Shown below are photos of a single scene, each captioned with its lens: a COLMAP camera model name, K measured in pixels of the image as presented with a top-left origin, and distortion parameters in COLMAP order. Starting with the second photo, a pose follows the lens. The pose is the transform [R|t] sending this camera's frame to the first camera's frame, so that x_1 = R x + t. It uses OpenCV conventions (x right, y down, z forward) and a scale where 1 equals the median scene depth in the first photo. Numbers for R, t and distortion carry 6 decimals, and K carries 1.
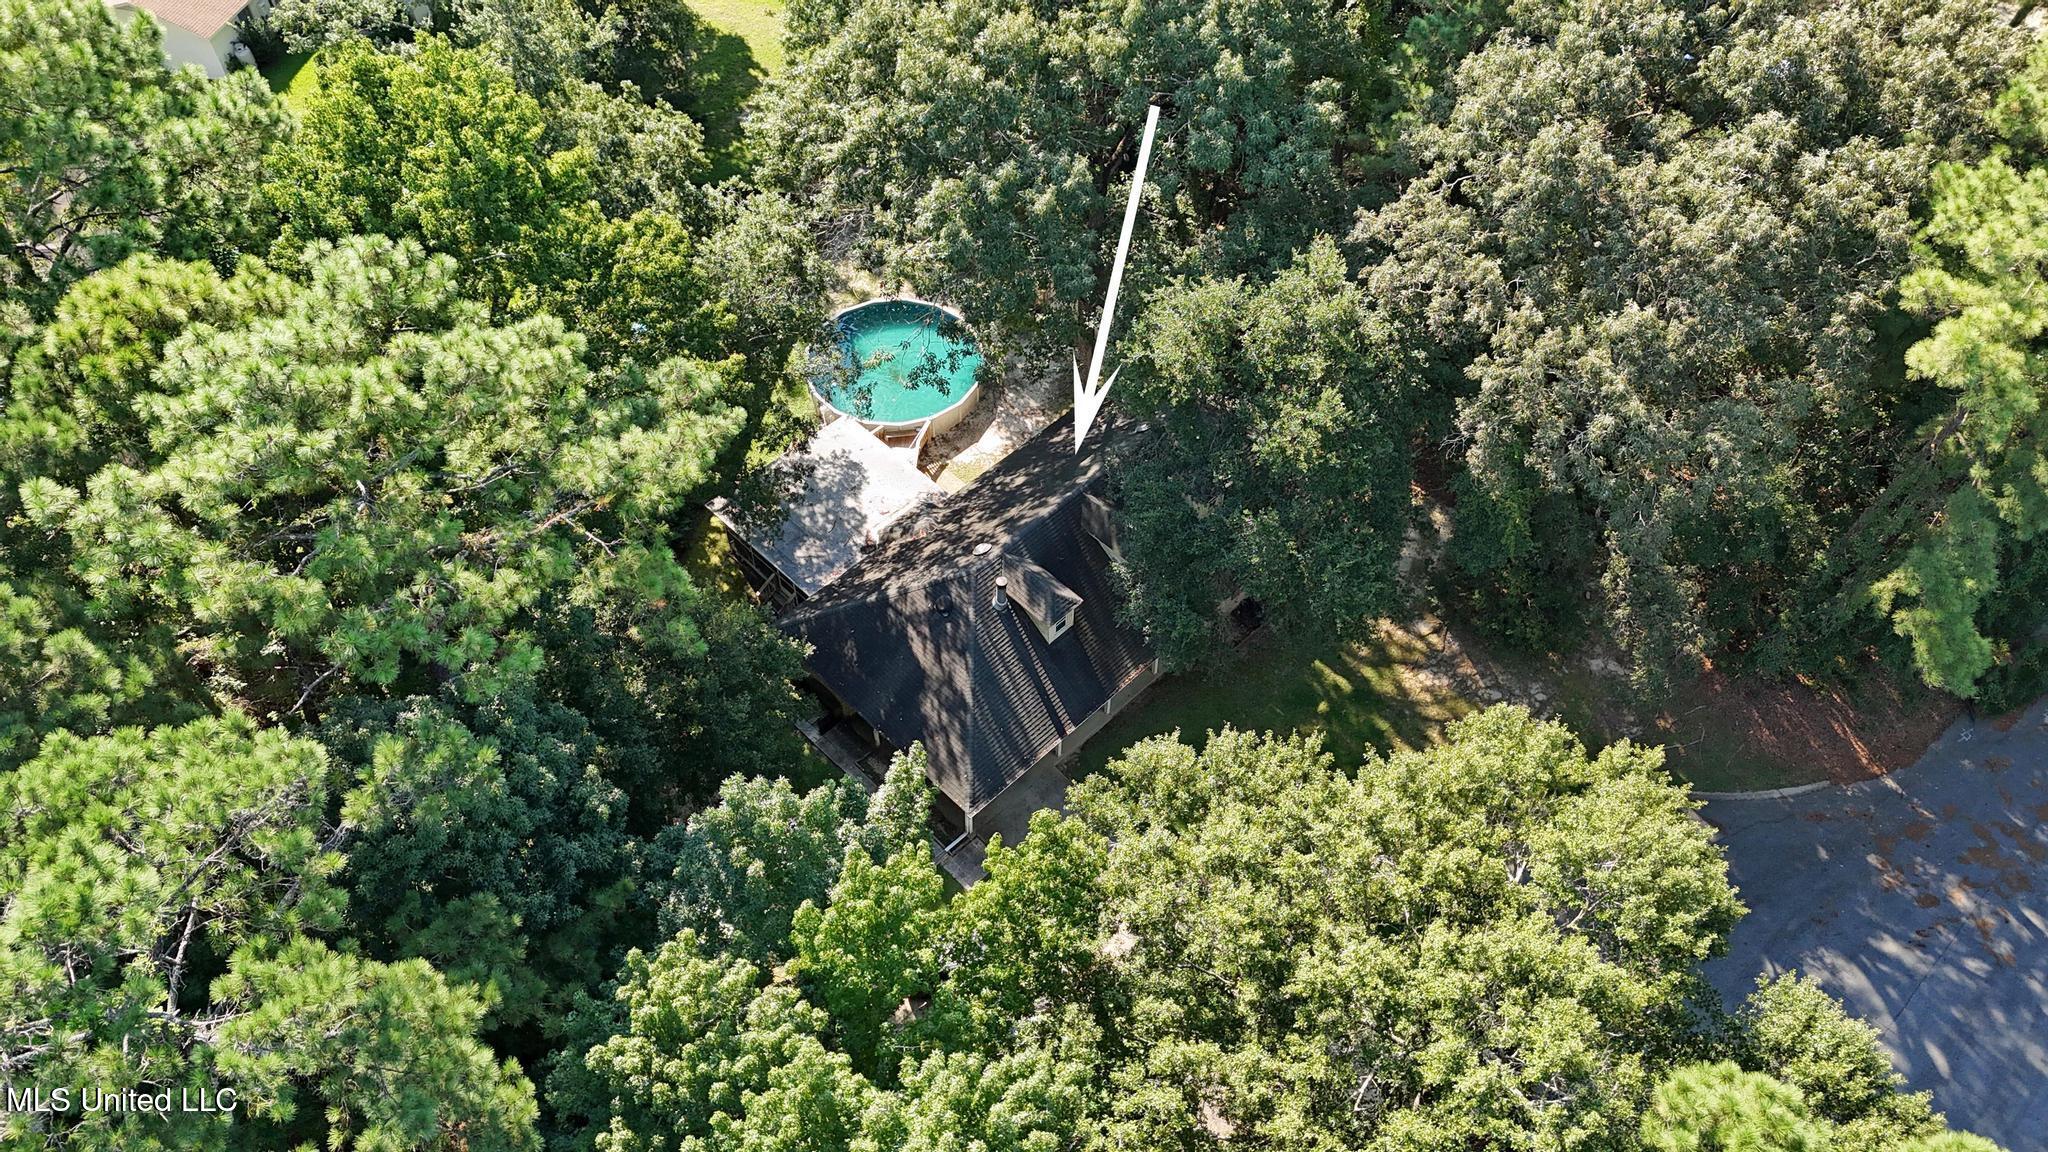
lens RADIAL K [[1468.2, 0, 1030.4], [0, 1468.2, 588.1], [0, 0, 1]] dist [0.051927, -0.014405]
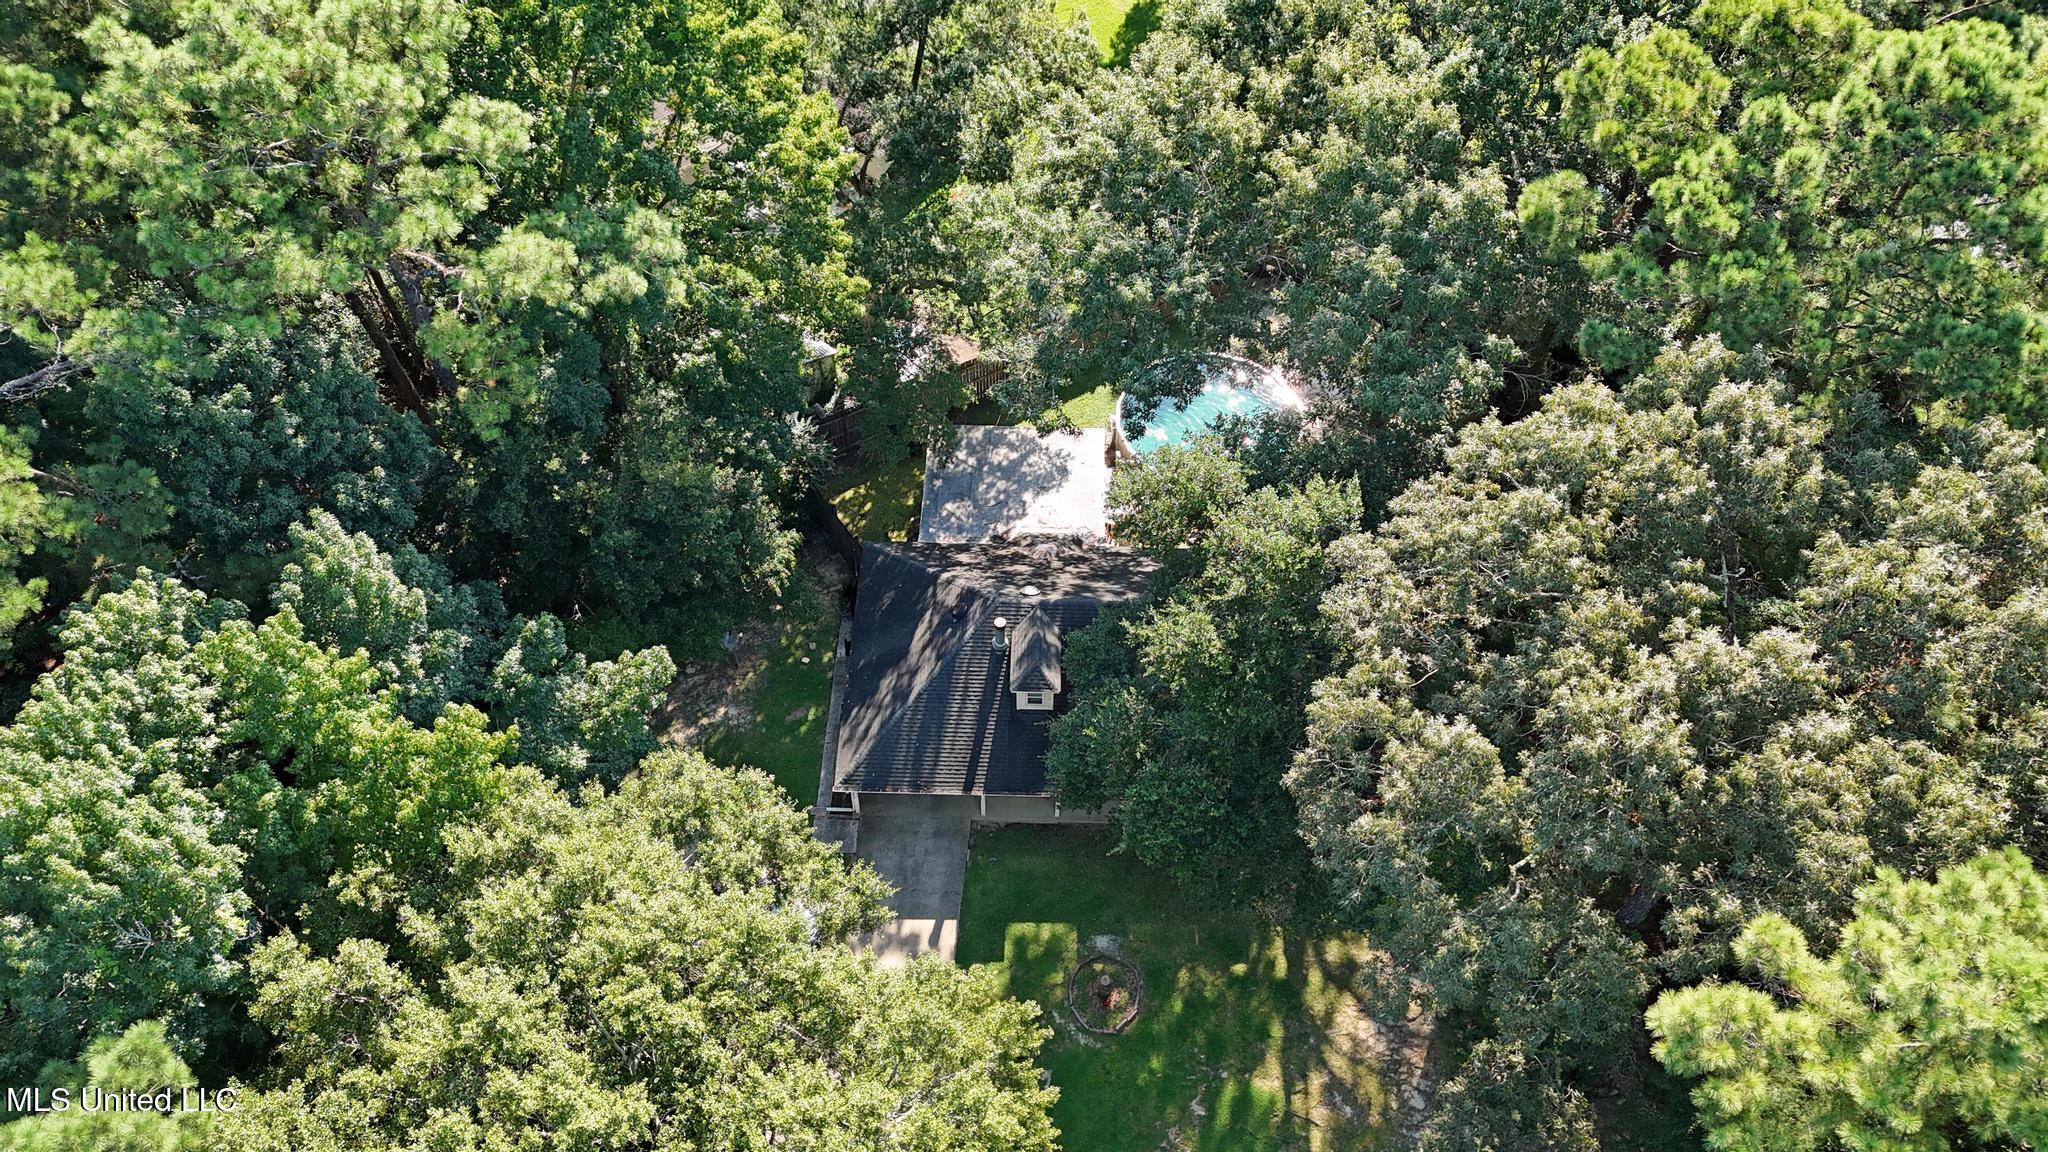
lens RADIAL K [[1468.2, 0, 1026.8], [0, 1468.2, 577.9], [0, 0, 1]] dist [0.051927, -0.014405]
pose [[0.694210, 0.562999, -0.448446, 0.368531], [-0.573552, 0.809119, 0.127926, -0.145320], [0.434868, 0.168400, 0.884608, 0.126150]]
